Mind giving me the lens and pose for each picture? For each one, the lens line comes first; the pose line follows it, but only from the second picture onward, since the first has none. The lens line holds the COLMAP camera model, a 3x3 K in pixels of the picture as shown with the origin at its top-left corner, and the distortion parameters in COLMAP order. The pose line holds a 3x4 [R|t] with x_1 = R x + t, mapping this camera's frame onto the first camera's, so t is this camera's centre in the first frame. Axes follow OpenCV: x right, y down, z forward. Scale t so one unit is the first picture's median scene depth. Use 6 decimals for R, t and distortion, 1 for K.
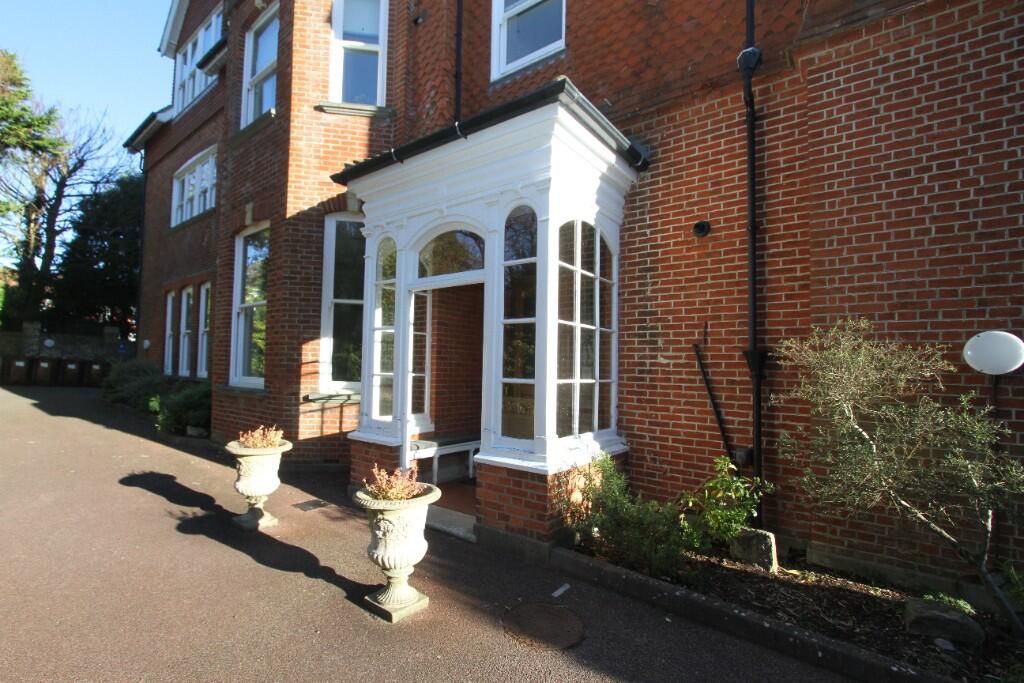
lens RADIAL K [[453.9, 0, 512.0], [0, 453.9, 341.5], [0, 0, 1]] dist [-0.000136, -0.000048]
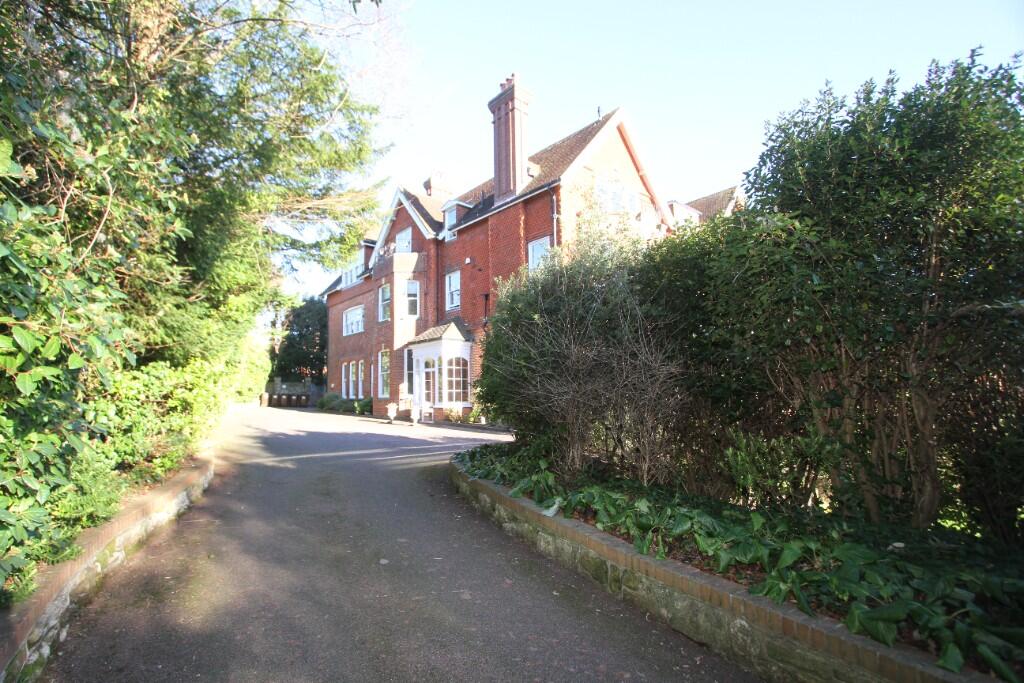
lens RADIAL K [[453.9, 0, 512.0], [0, 453.9, 341.5], [0, 0, 1]] dist [-0.000136, -0.000048]
pose [[0.982621, -0.060118, -0.175616, 1.002606], [0.050725, 0.997056, -0.057497, -0.077573], [0.178556, 0.047590, 0.982778, -2.244764]]
